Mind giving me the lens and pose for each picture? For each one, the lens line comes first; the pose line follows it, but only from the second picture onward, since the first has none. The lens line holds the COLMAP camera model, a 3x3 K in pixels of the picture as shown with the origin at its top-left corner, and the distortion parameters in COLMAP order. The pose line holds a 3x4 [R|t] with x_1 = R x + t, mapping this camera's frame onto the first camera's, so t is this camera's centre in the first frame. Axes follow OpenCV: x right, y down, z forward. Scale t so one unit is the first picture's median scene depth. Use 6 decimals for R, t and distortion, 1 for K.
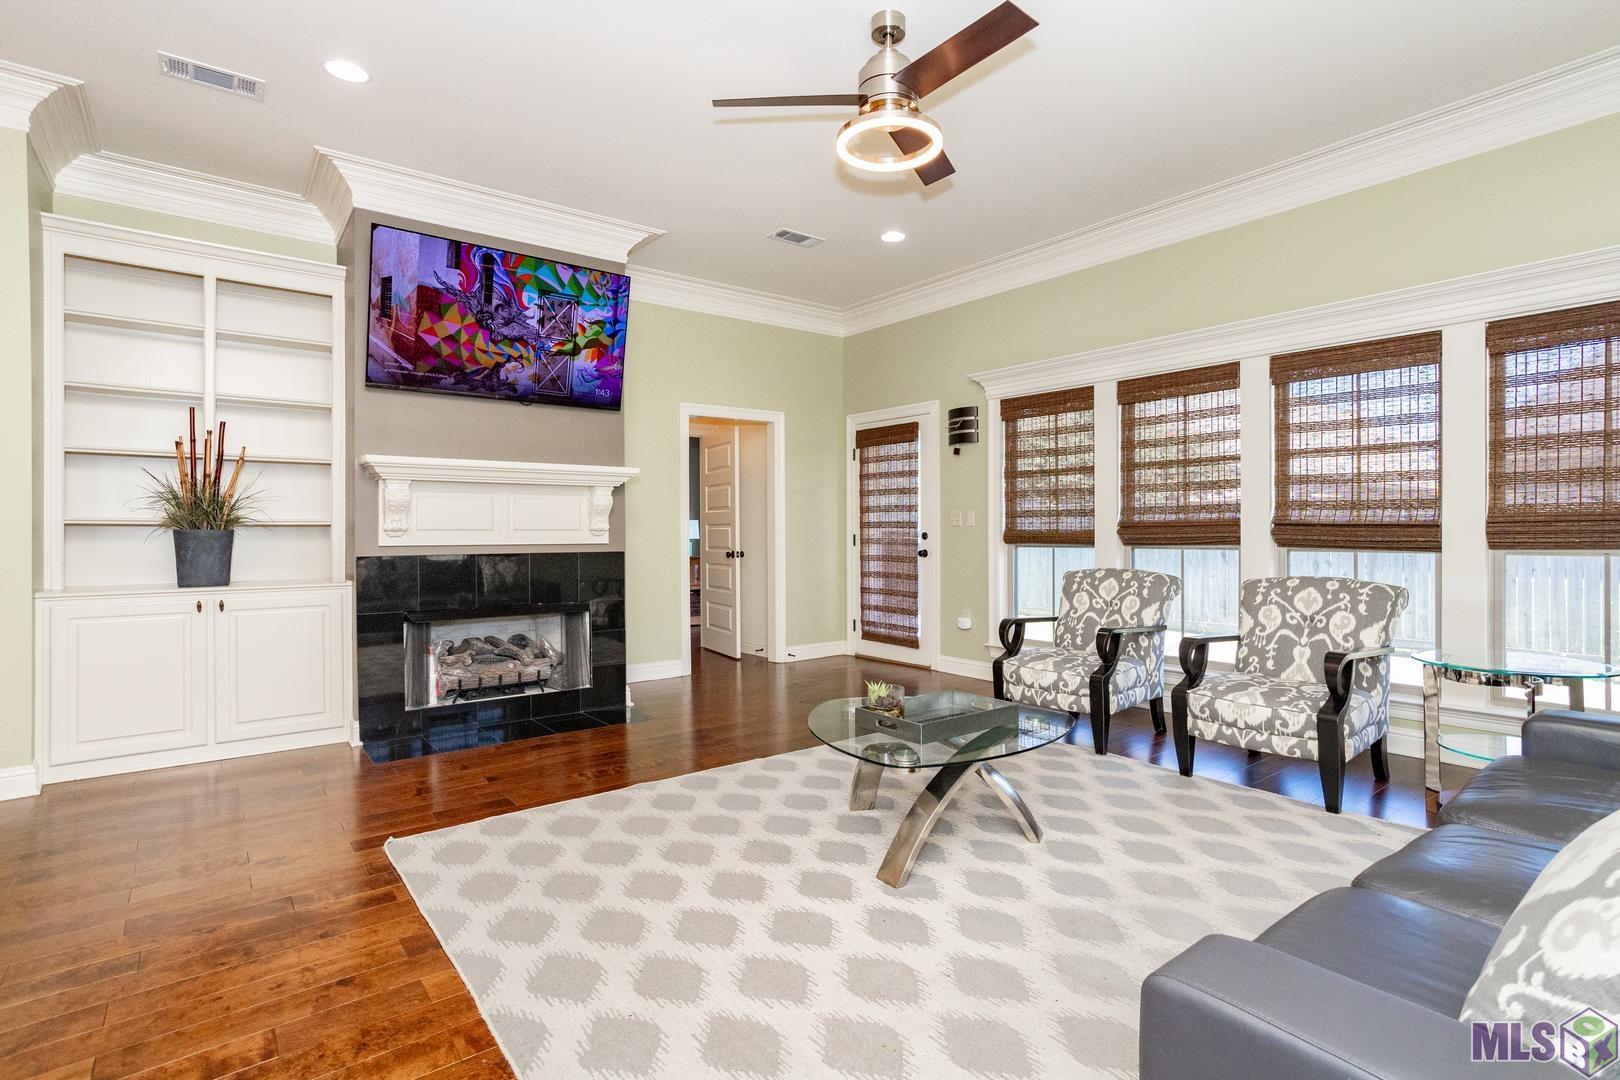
lens RADIAL K [[805.8, 0, 845.5], [0, 805.8, 538.9], [0, 0, 1]] dist [-0.050504, 0.028303]
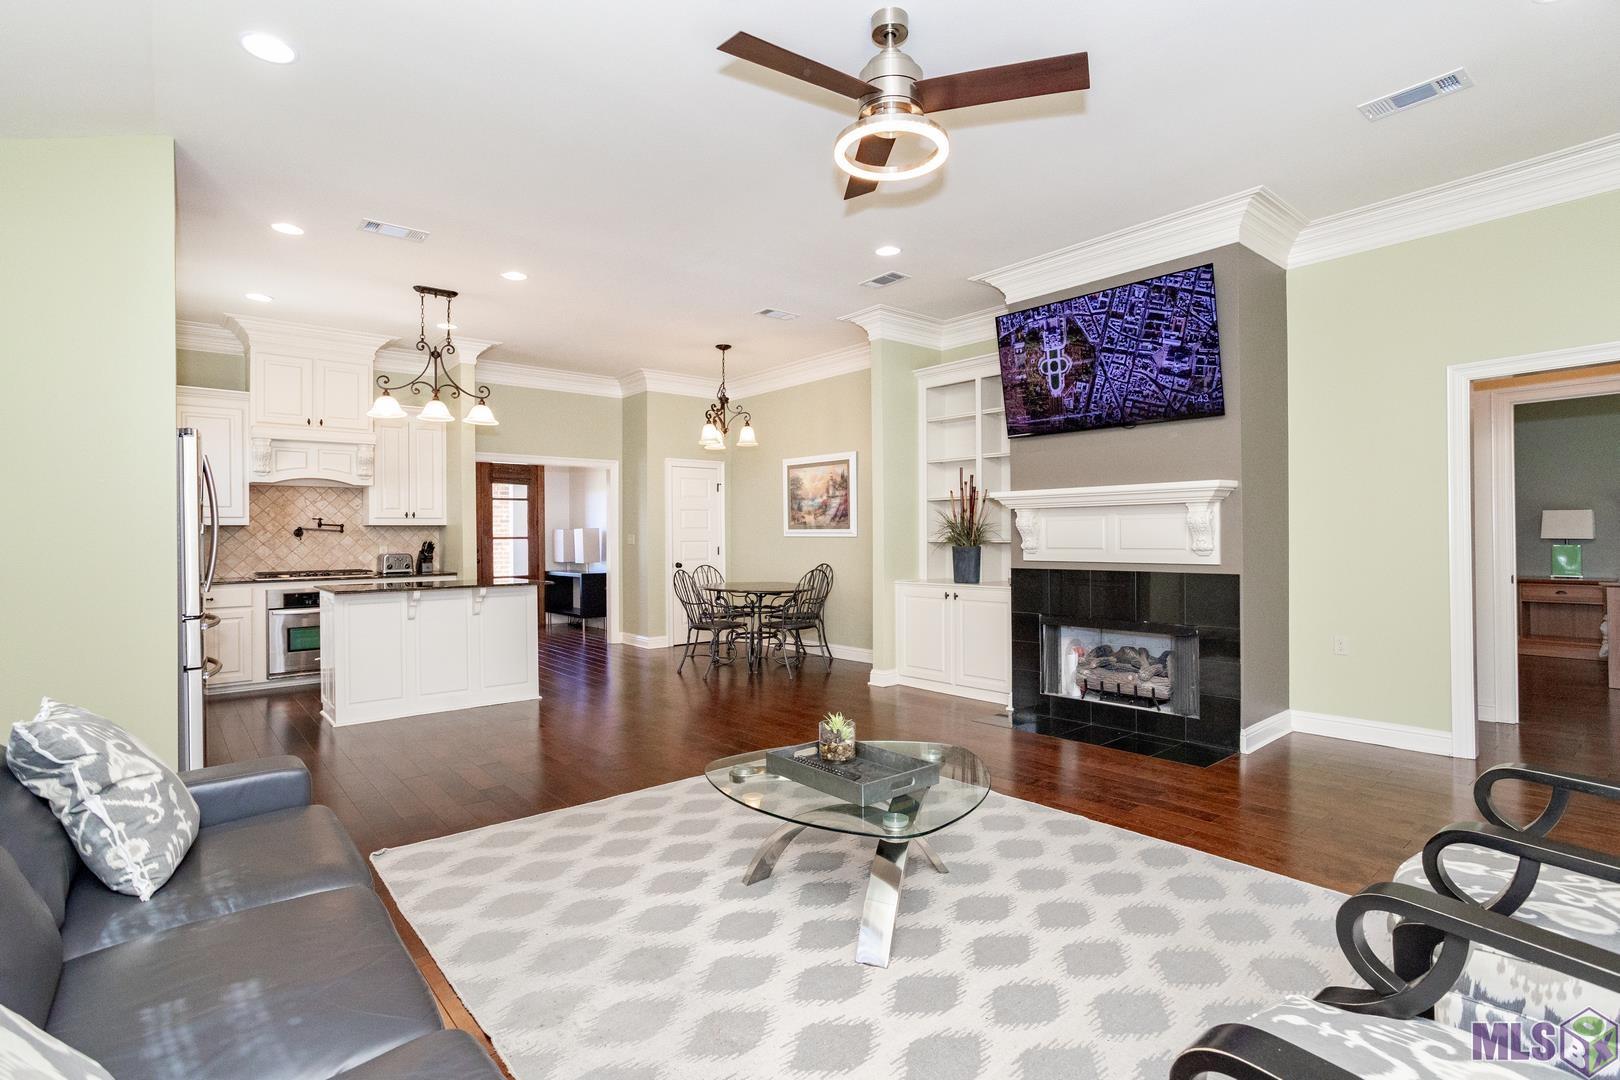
lens RADIAL K [[805.8, 0, 805.7], [0, 805.8, 527.8], [0, 0, 1]] dist [-0.050504, 0.028303]
pose [[0.013029, -0.005609, -0.999899, 0.739529], [0.002109, 0.999982, -0.005582, -0.038824], [0.999913, -0.002036, 0.013041, 0.661367]]
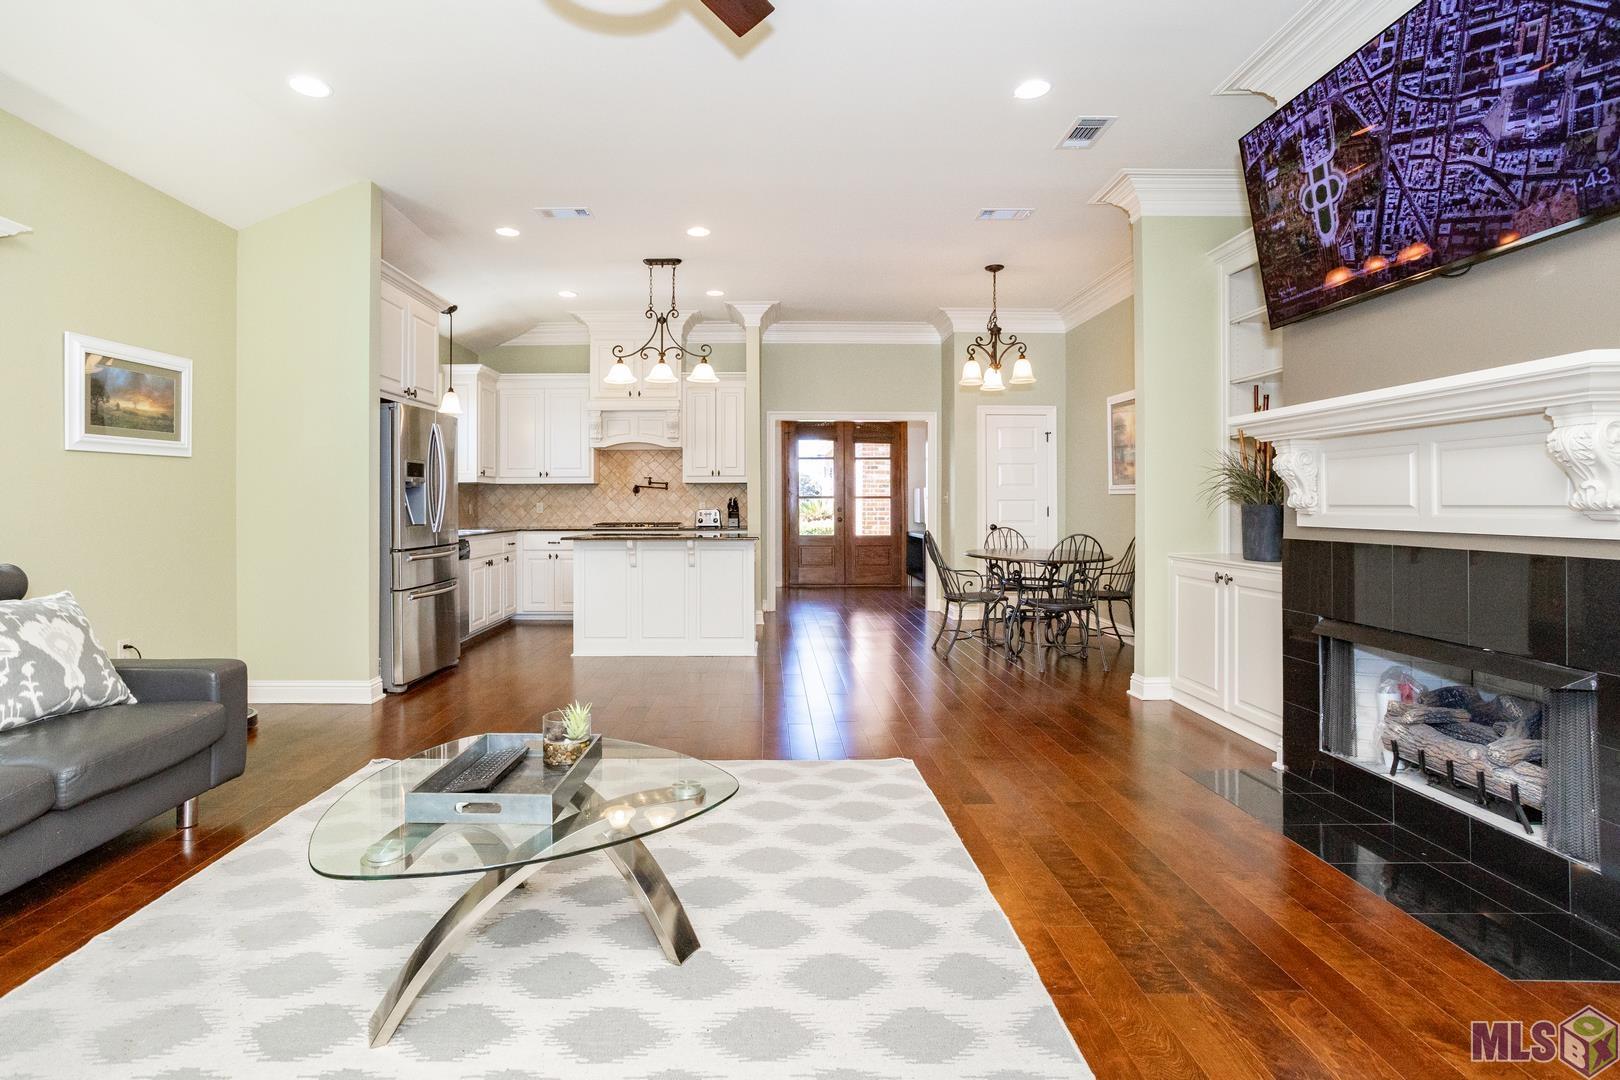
lens RADIAL K [[805.8, 0, 756.5], [0, 805.8, 497.7], [0, 0, 1]] dist [-0.050504, 0.028303]
pose [[-0.640044, -0.000420, -0.768339, 0.368889], [-0.000532, 1.000000, -0.000103, -0.019696], [0.768338, 0.000343, -0.640044, 1.141604]]
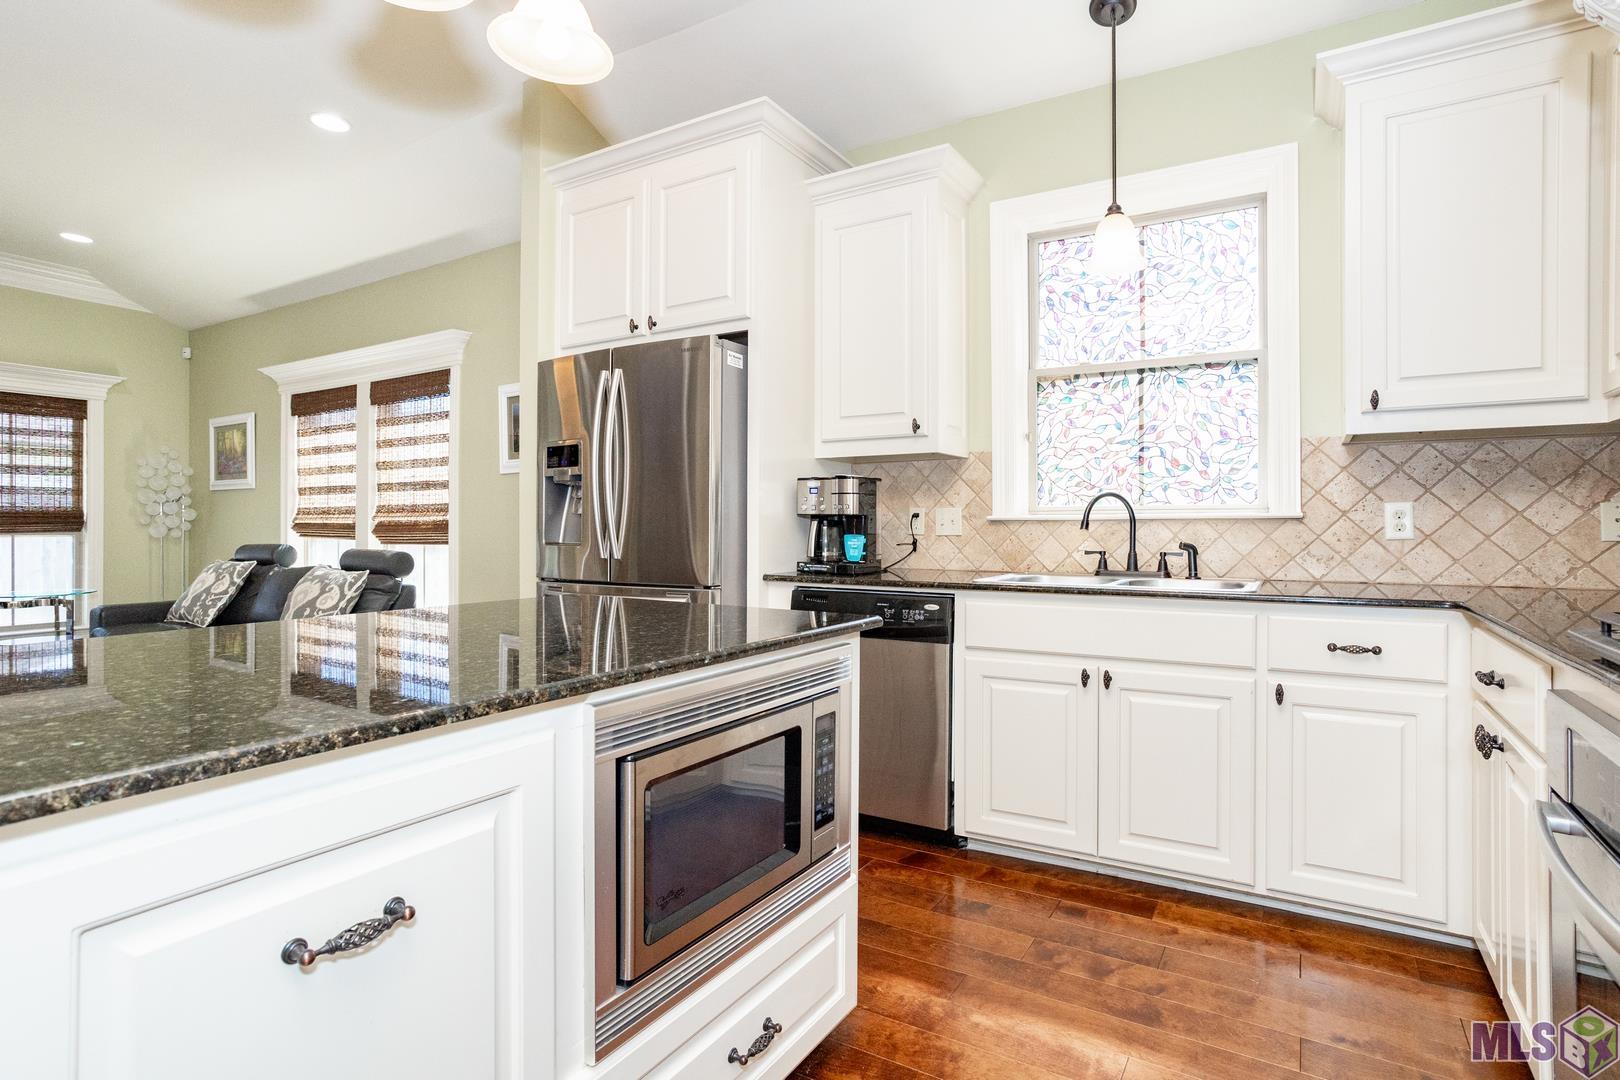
lens RADIAL K [[805.8, 0, 801.9], [0, 805.8, 523.3], [0, 0, 1]] dist [-0.050504, 0.028303]
pose [[-0.350342, 0.005094, 0.936608, -1.092432], [0.007601, 0.999968, -0.002596, 0.008135], [-0.936591, 0.006210, -0.350369, -0.018447]]
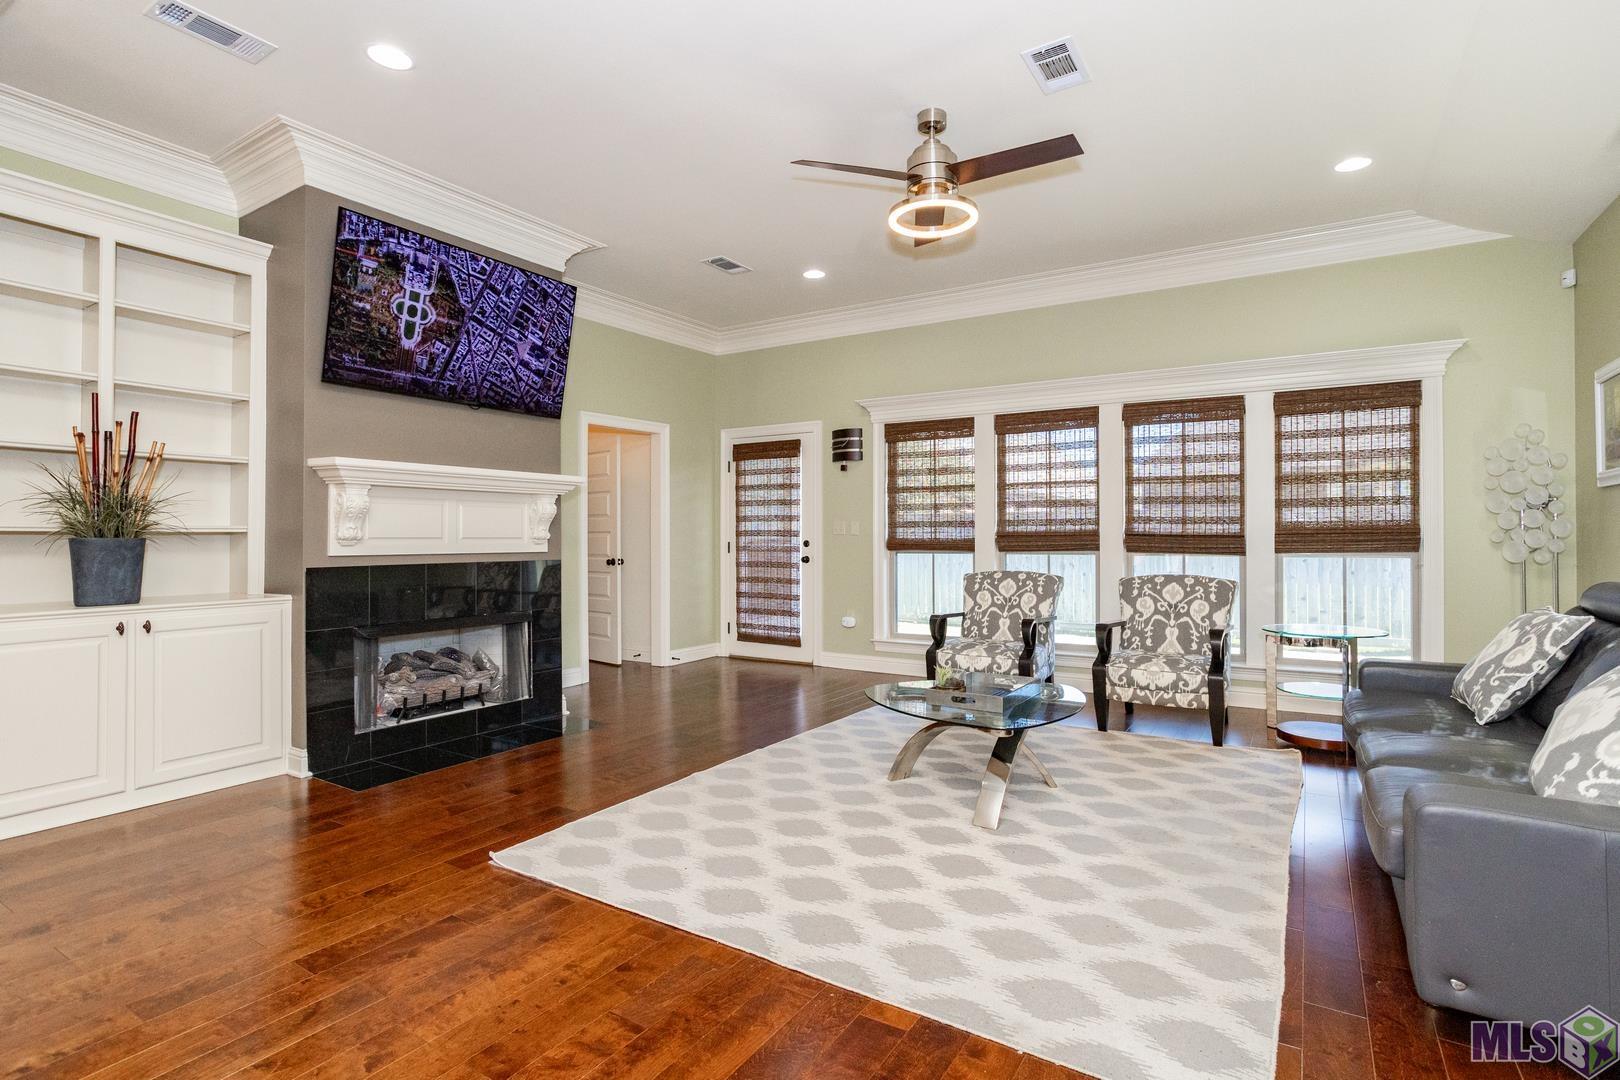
lens RADIAL K [[805.8, 0, 815.4], [0, 805.8, 531.5], [0, 0, 1]] dist [-0.050504, 0.028303]
pose [[0.942439, 0.003561, 0.334358, -0.387167], [0.001548, 0.999886, -0.015012, -0.005082], [-0.334373, 0.014666, 0.942327, -0.052760]]
